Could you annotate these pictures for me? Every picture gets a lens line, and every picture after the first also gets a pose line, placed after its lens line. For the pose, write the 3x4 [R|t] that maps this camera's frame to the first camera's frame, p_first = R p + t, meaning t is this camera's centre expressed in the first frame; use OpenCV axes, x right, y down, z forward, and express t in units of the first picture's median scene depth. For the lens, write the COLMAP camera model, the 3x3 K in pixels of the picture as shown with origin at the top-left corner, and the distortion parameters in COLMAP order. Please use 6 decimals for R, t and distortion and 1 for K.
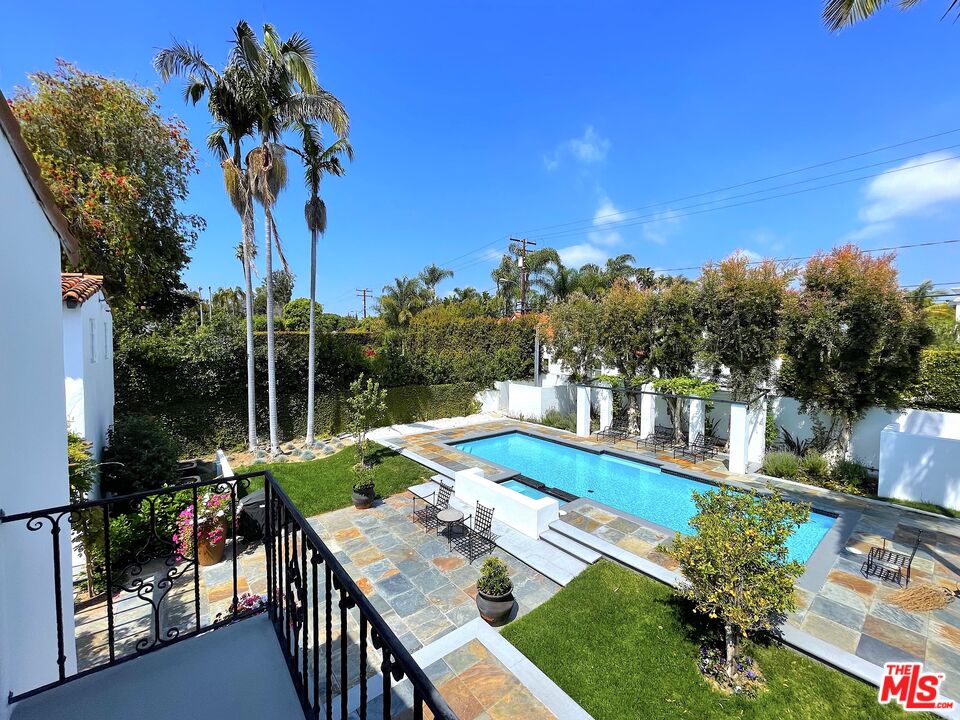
lens RADIAL K [[383.8, 0, 478.9], [0, 383.8, 361.1], [0, 0, 1]] dist [-0.003775, 0.000010]
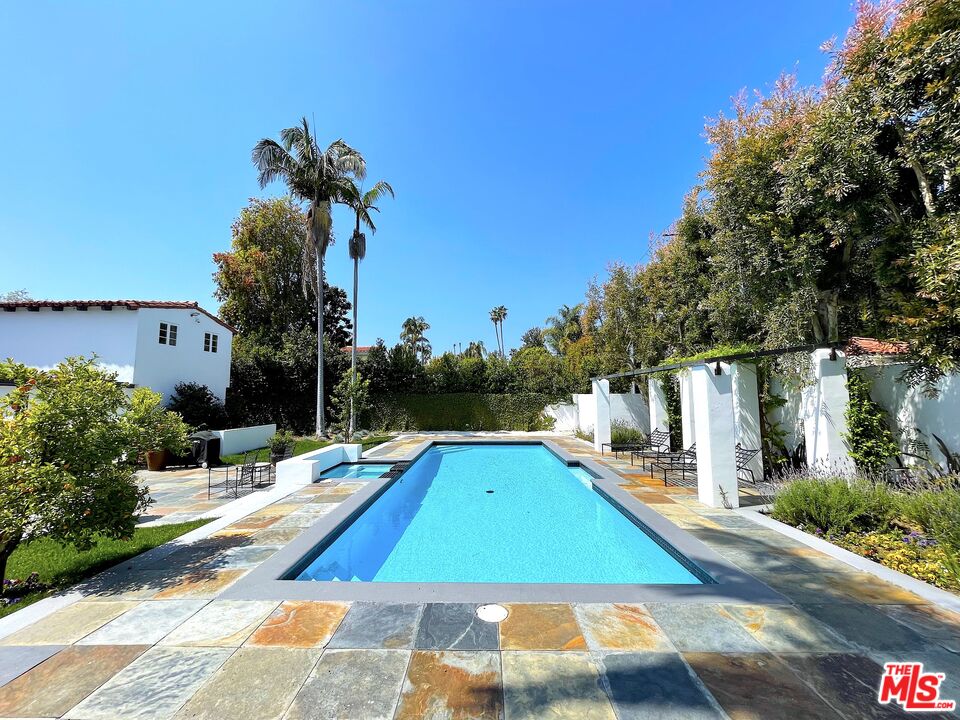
lens RADIAL K [[383.8, 0, 483.0], [0, 383.8, 361.4], [0, 0, 1]] dist [-0.003775, 0.000010]
pose [[0.791264, -0.073908, -0.606992, 0.460277], [-0.006960, 0.991516, -0.129802, 0.106460], [0.611435, 0.106932, 0.784036, 0.238672]]
